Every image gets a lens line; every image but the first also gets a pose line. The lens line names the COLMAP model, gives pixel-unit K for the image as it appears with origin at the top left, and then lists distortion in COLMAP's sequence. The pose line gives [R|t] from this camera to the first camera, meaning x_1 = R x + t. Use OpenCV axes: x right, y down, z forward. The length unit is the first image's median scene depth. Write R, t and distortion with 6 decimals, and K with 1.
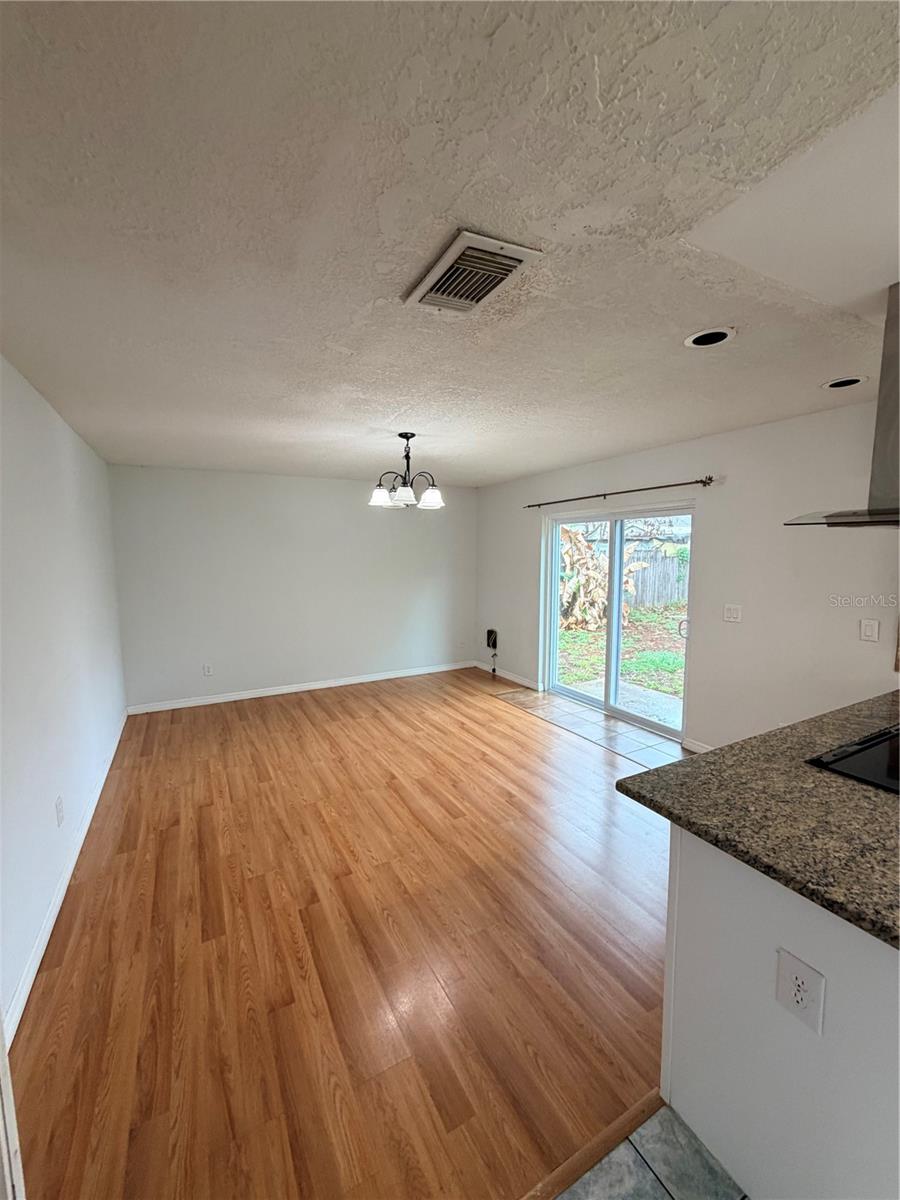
lens RADIAL K [[478.6, 0, 445.5], [0, 478.6, 596.0], [0, 0, 1]] dist [0.001687, 0.000503]
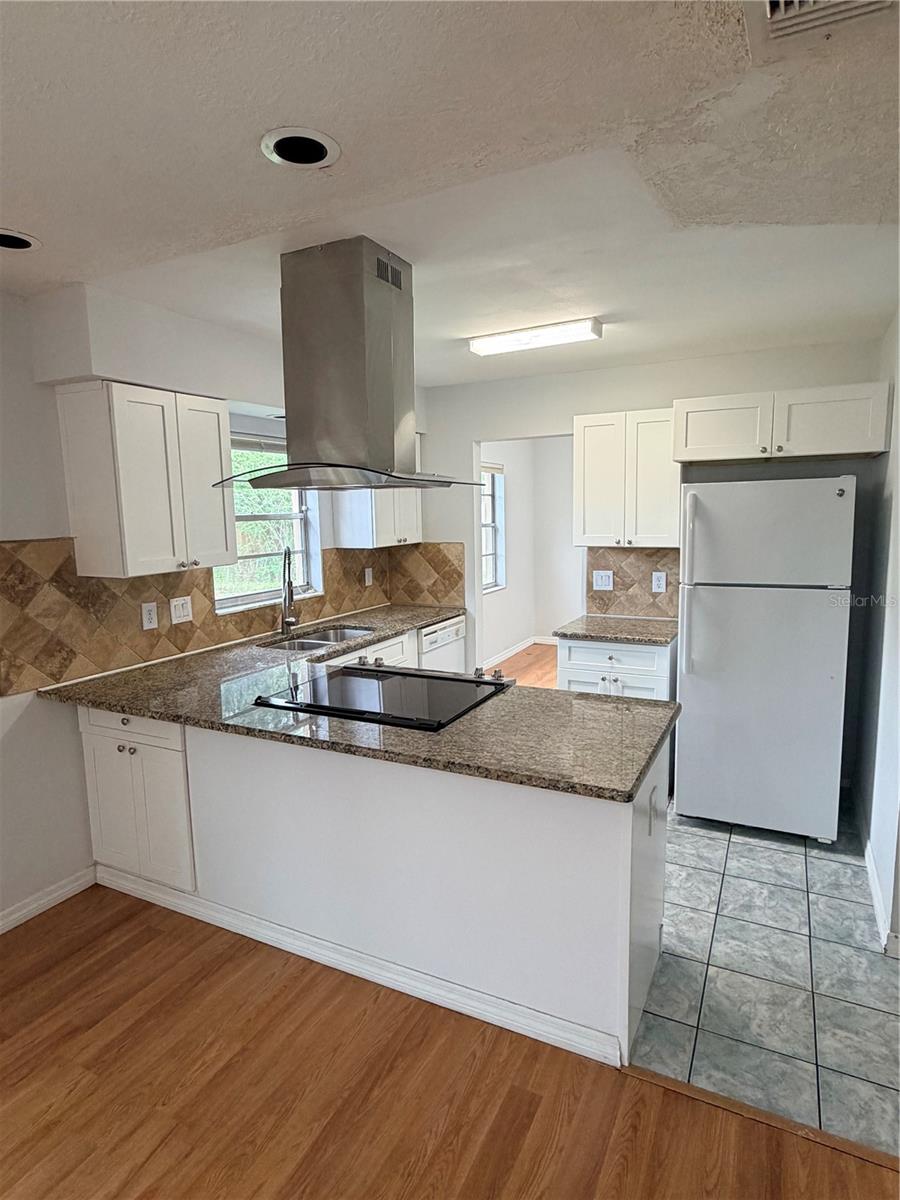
lens RADIAL K [[670.7, 0, 446.9], [0, 670.7, 599.9], [0, 0, 1]] dist [0.001295, 0.002147]
pose [[-0.569268, -0.093931, 0.816768, -0.143687], [0.102614, 0.977566, 0.183943, -0.067132], [-0.815723, 0.188524, -0.546859, 0.727857]]
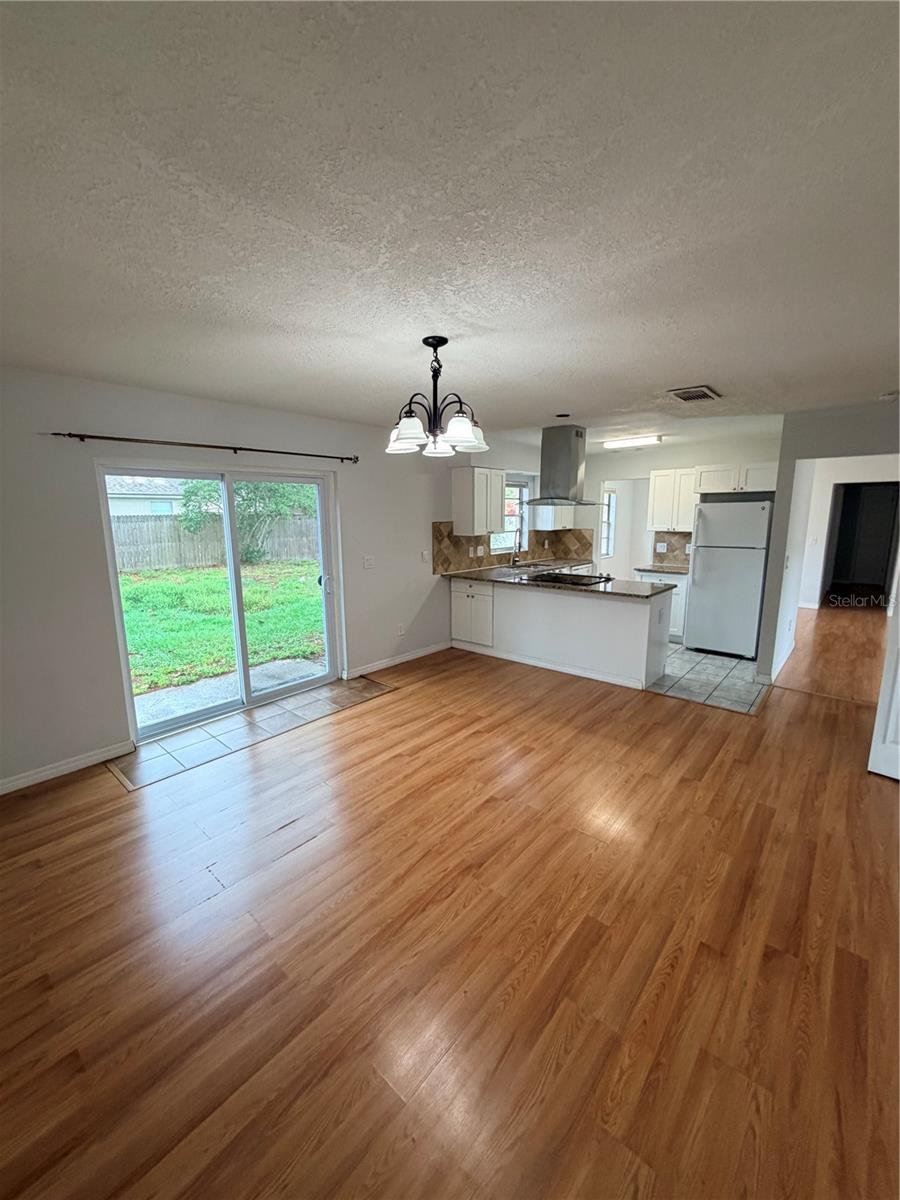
lens RADIAL K [[478.6, 0, 449.9], [0, 478.6, 600.0], [0, 0, 1]] dist [0.001687, 0.000503]
pose [[-0.354515, -0.159132, 0.921410, -0.729590], [0.099521, 0.973393, 0.206400, -0.112890], [-0.929739, 0.164872, -0.329245, 1.206937]]
